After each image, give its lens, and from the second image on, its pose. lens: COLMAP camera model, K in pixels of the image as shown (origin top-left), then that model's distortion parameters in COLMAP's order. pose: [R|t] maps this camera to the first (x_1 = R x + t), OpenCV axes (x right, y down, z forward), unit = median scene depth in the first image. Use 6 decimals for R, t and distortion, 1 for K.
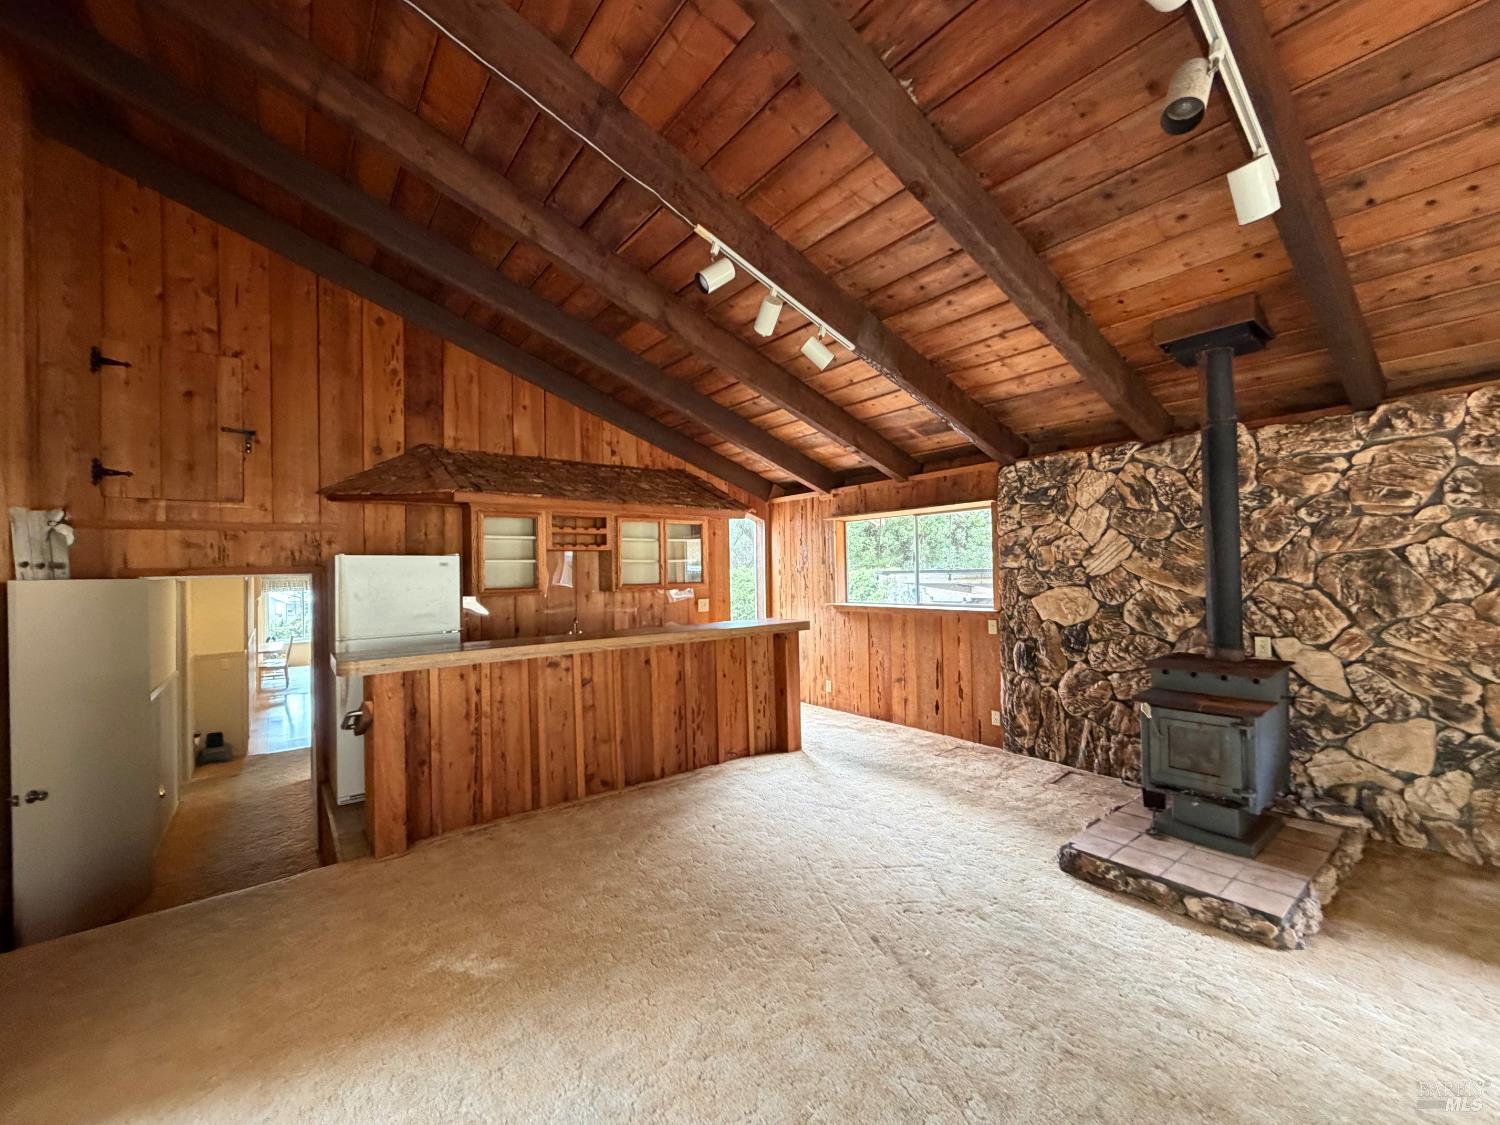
lens RADIAL K [[613.5, 0, 750.2], [0, 613.5, 564.9], [0, 0, 1]] dist [-0.001435, -0.000414]
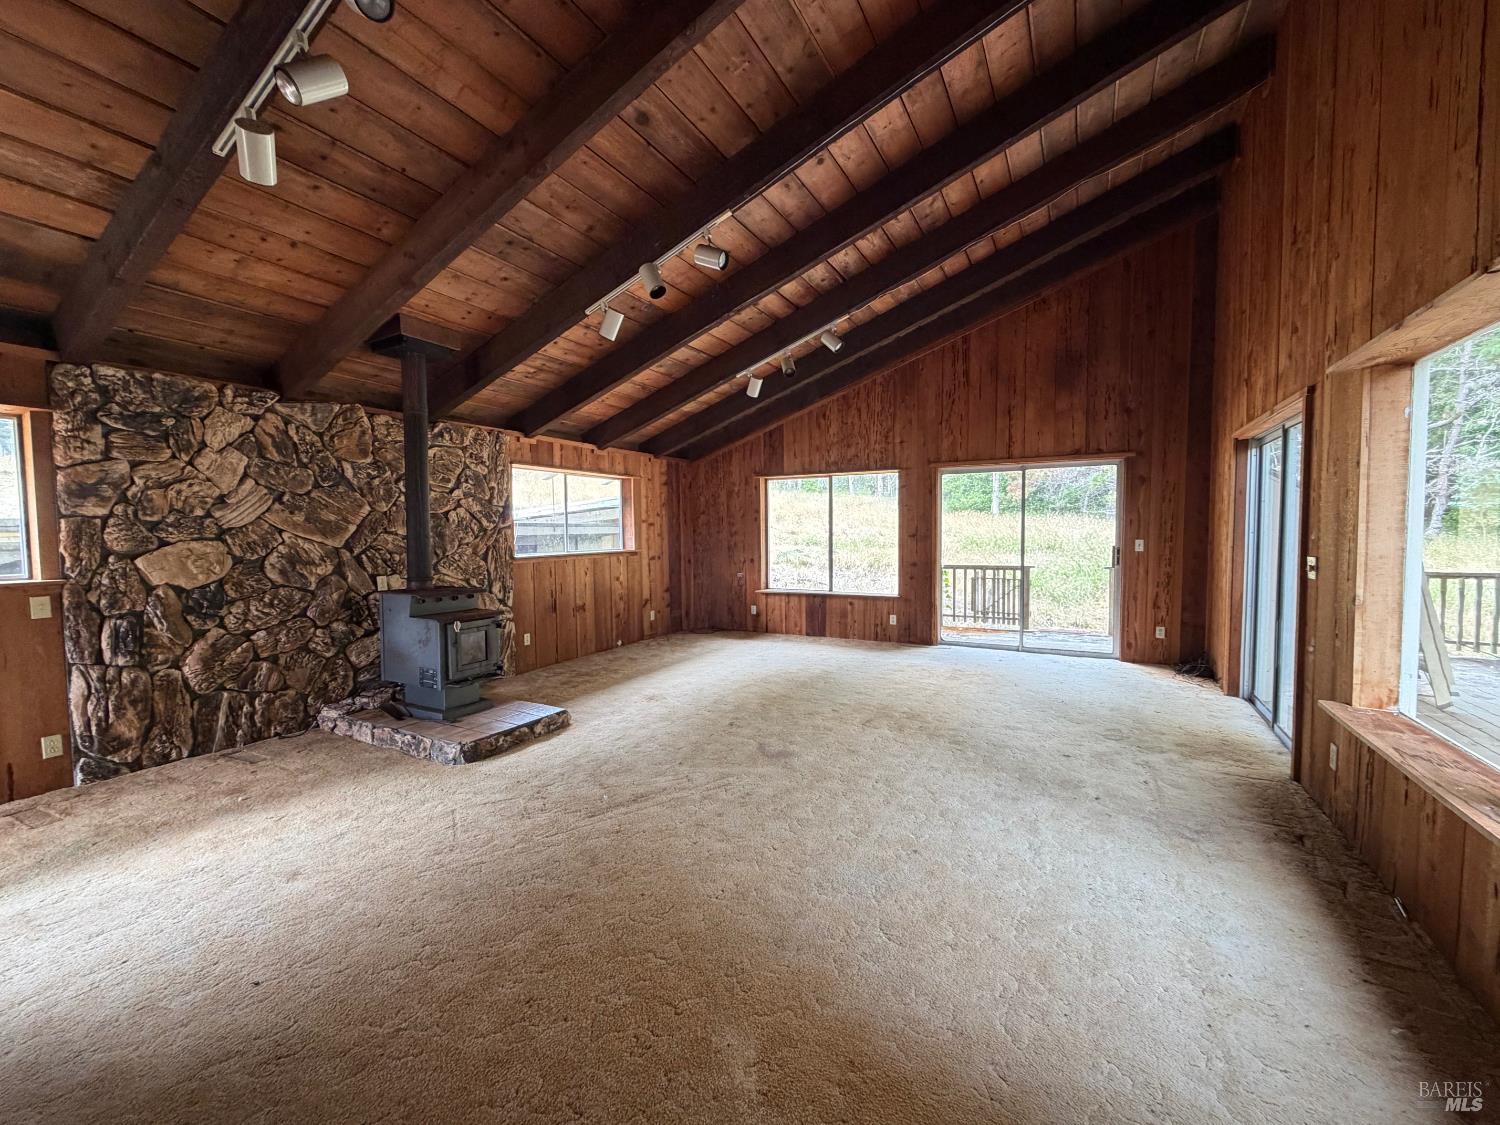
lens RADIAL K [[613.5, 0, 749.5], [0, 613.5, 562.9], [0, 0, 1]] dist [-0.001435, -0.000414]
pose [[-0.401000, -0.021437, 0.915827, -0.619756], [0.007864, 0.999609, 0.026842, 0.055740], [-0.916044, 0.017966, -0.400675, 0.737368]]
